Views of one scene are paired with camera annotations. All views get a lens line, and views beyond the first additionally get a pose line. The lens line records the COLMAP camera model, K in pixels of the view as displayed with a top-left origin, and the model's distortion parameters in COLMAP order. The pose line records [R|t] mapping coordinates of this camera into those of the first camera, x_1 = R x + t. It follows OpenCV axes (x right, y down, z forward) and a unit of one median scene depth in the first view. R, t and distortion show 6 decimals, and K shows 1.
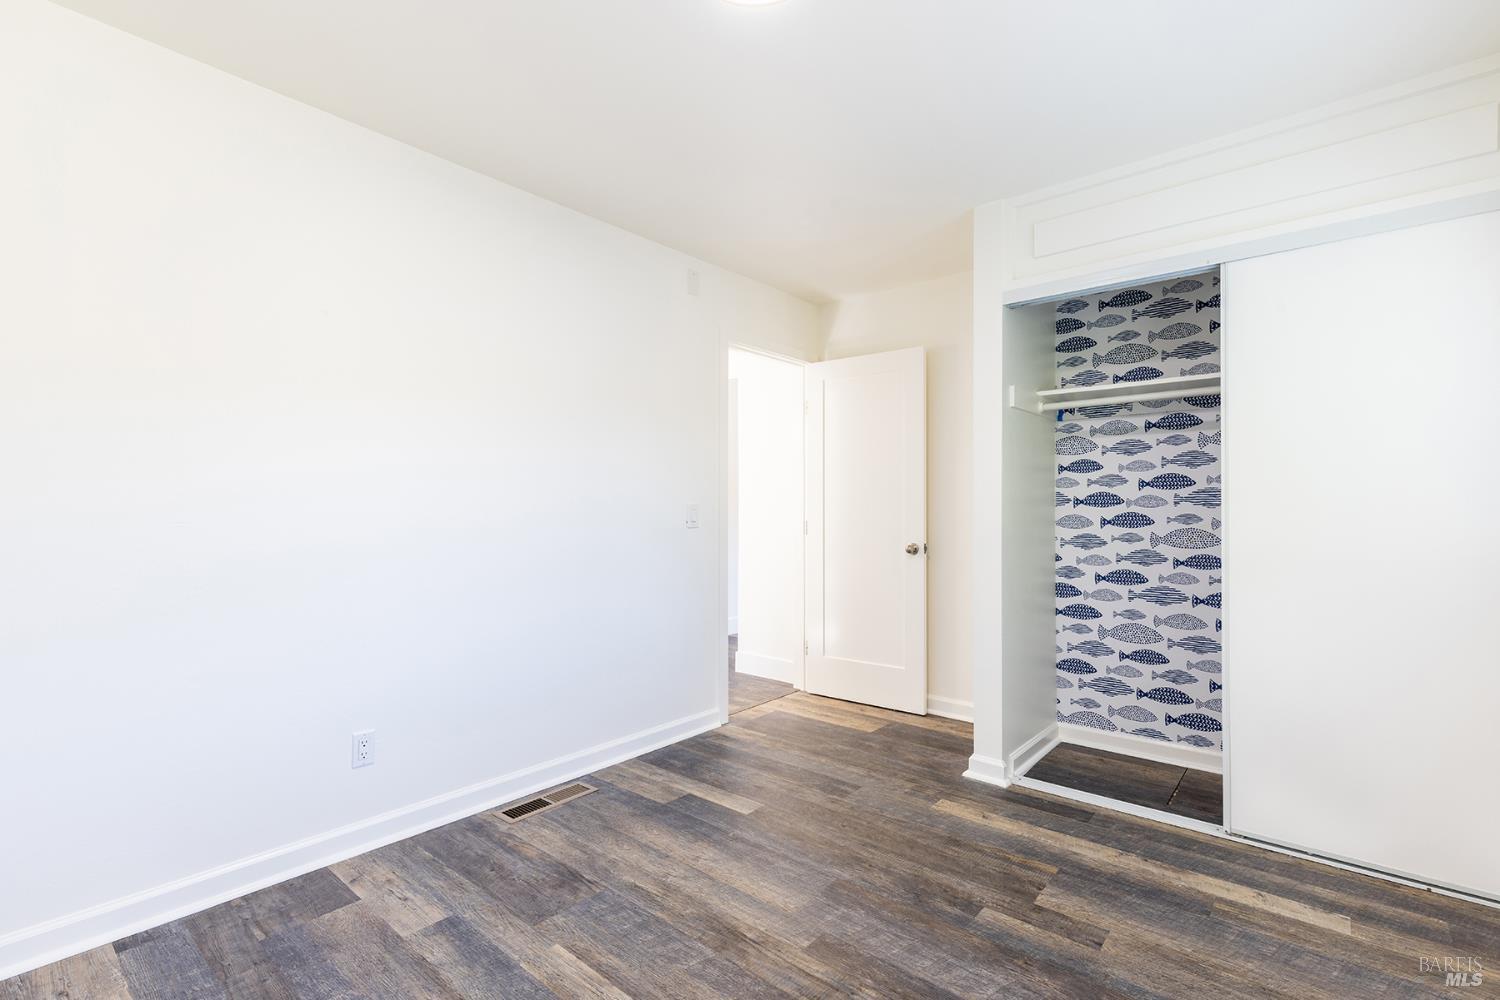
lens RADIAL K [[675.6, 0, 752.7], [0, 675.6, 502.2], [0, 0, 1]] dist [0.008559, -0.001022]
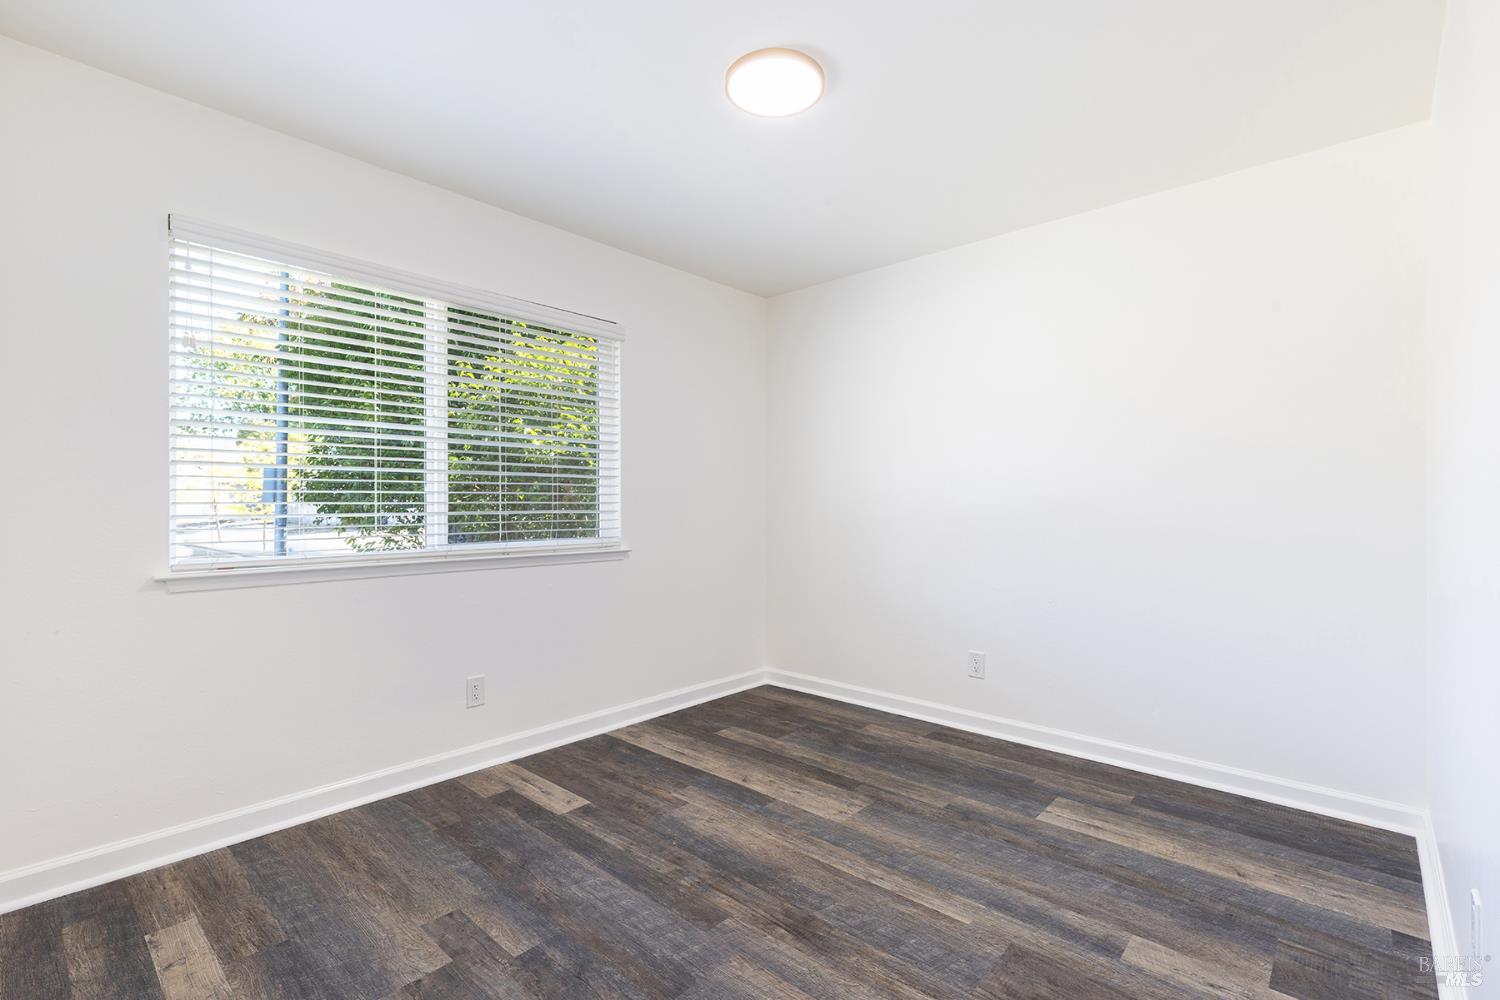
lens RADIAL K [[675.6, 0, 747.7], [0, 675.6, 501.6], [0, 0, 1]] dist [0.008559, -0.001022]
pose [[-0.999724, -0.000022, 0.023483, 0.022604], [-0.000196, 0.999973, -0.007409, 0.017380], [-0.023482, -0.007412, -0.999697, 2.005248]]
